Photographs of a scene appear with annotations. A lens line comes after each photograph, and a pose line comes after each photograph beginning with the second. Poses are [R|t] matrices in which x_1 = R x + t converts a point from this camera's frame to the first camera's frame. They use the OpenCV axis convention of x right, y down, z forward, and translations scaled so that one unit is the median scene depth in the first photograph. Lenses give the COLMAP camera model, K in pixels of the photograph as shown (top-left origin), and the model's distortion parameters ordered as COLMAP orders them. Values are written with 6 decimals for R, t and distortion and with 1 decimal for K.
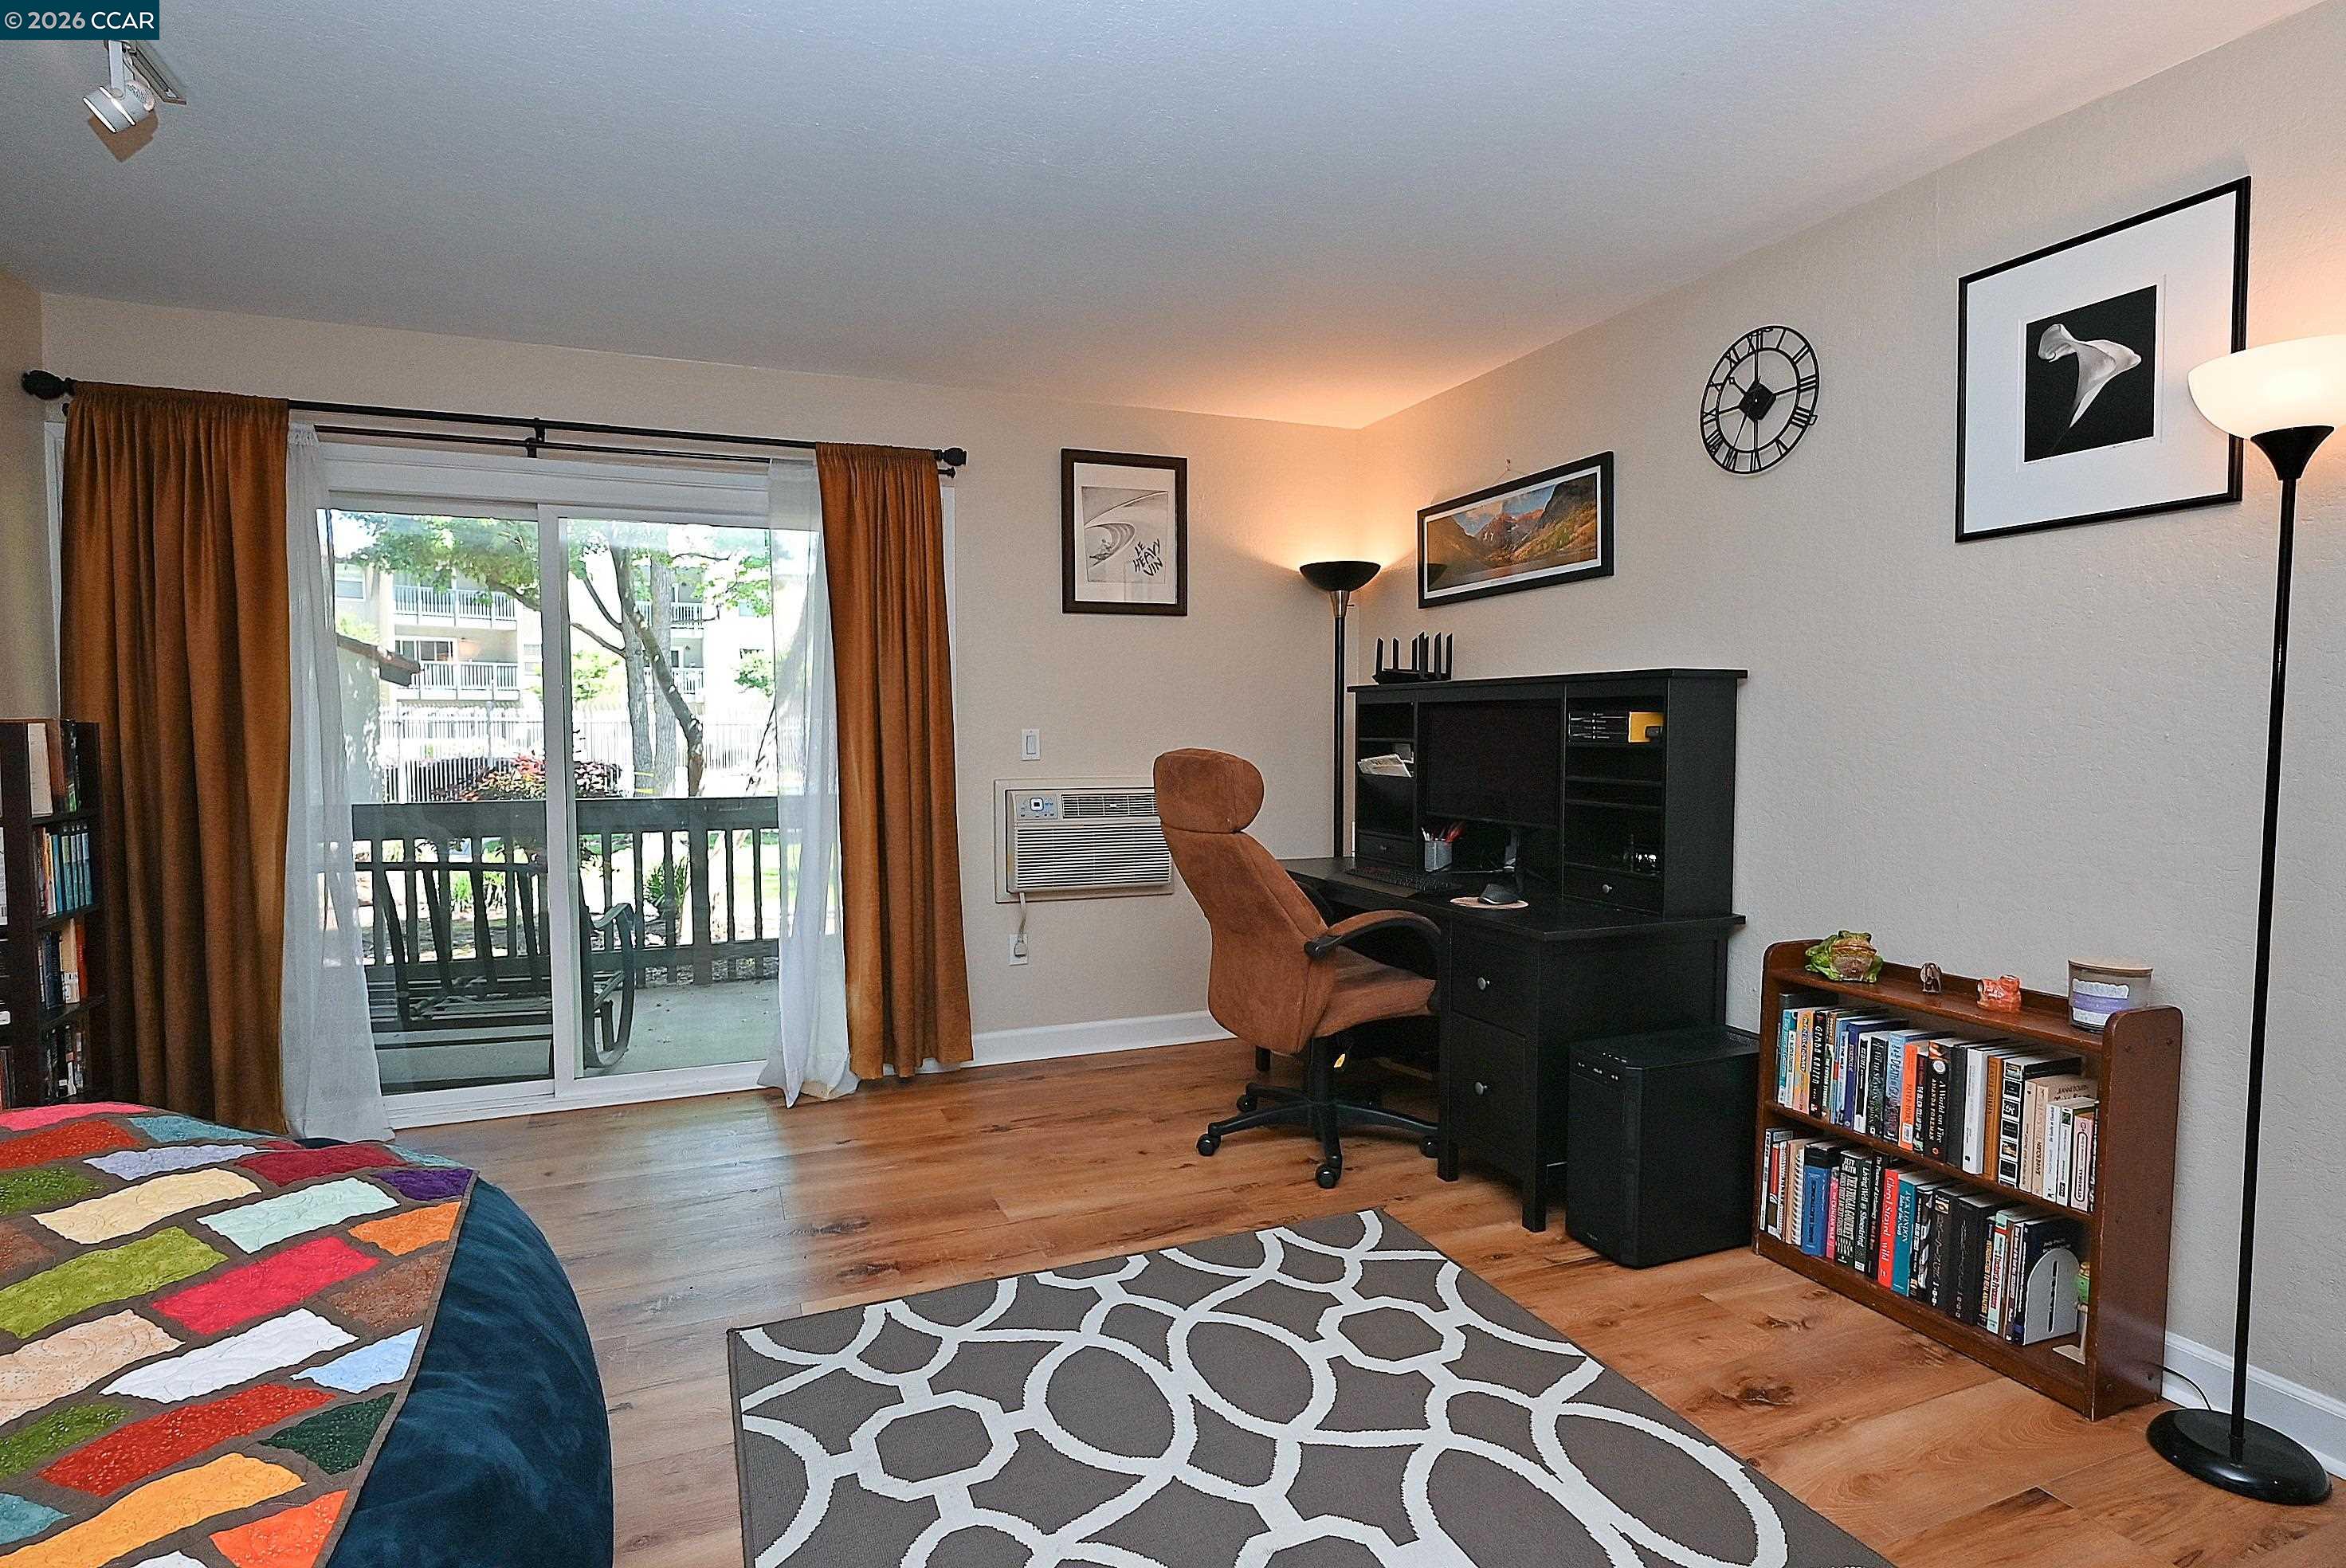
lens RADIAL K [[1169.2, 0, 1172.4], [0, 1169.2, 786.3], [0, 0, 1]] dist [-0.010684, 0.006484]
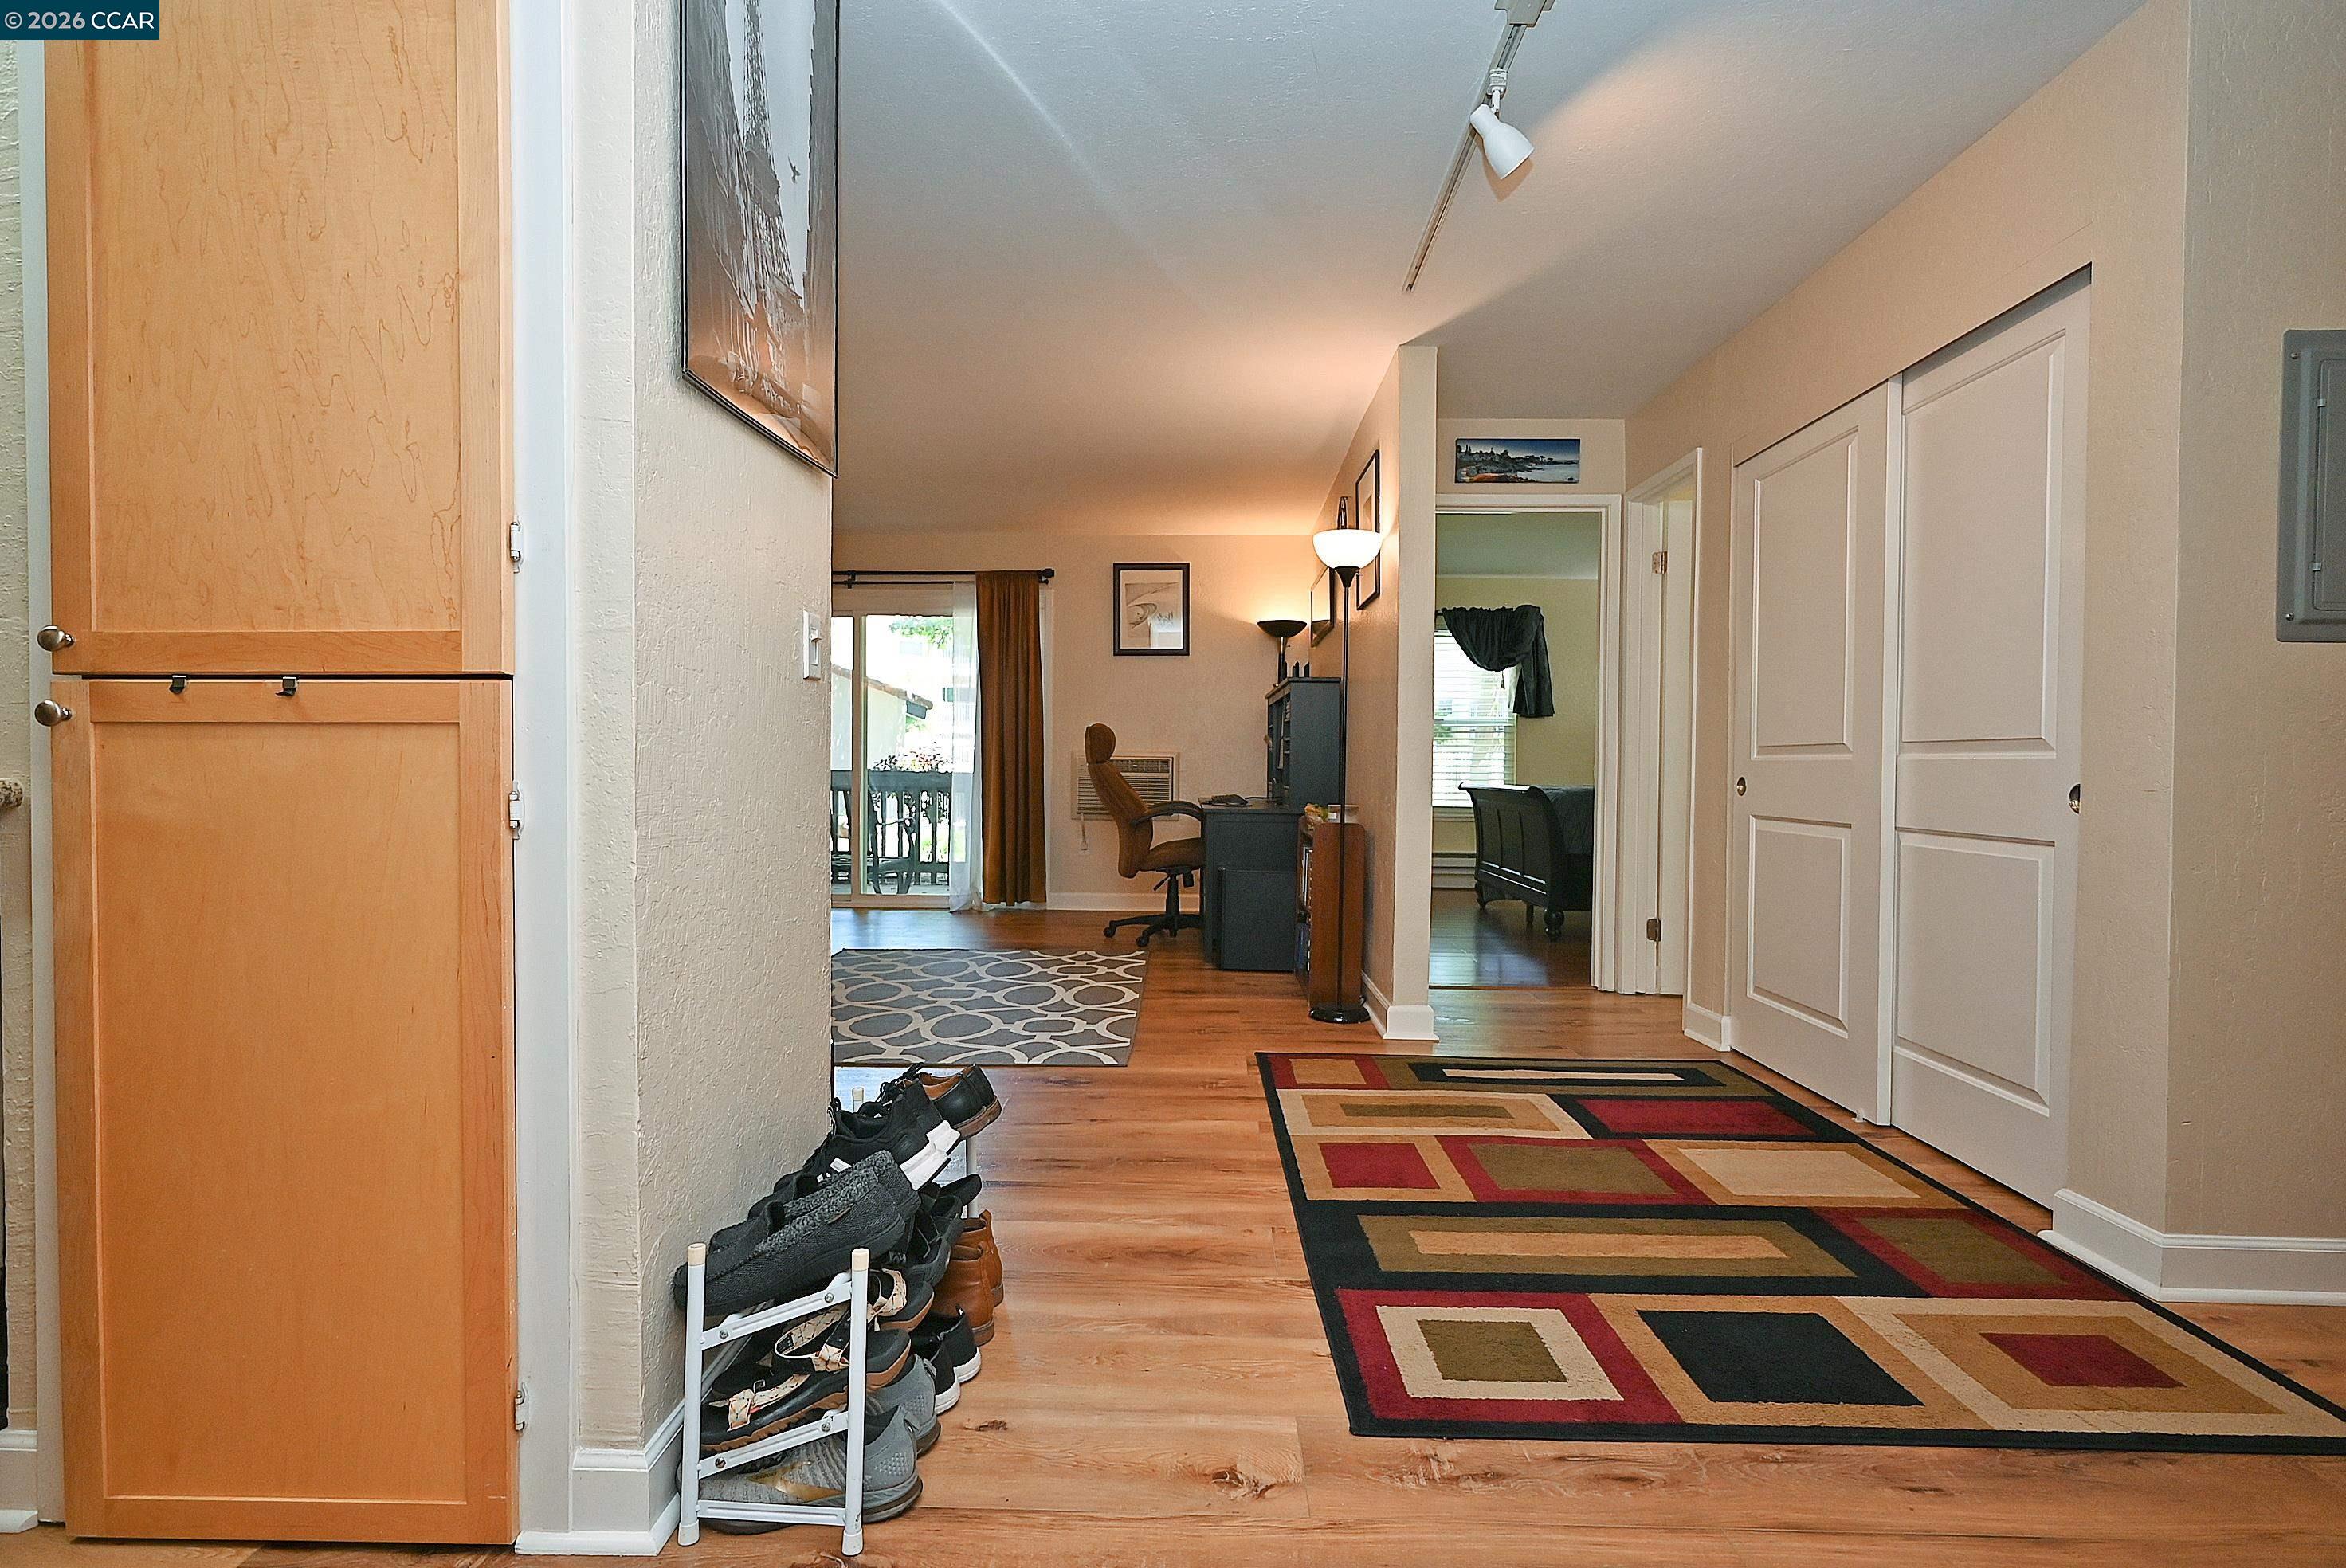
lens RADIAL K [[1157.5, 0, 1170.1], [0, 1157.5, 786.2], [0, 0, 1]] dist [-0.009114, 0.006454]
pose [[0.916132, 0.016265, -0.400547, 0.964085], [-0.030581, 0.999101, -0.029376, 0.134295], [0.399709, 0.039161, 0.915805, -0.772495]]
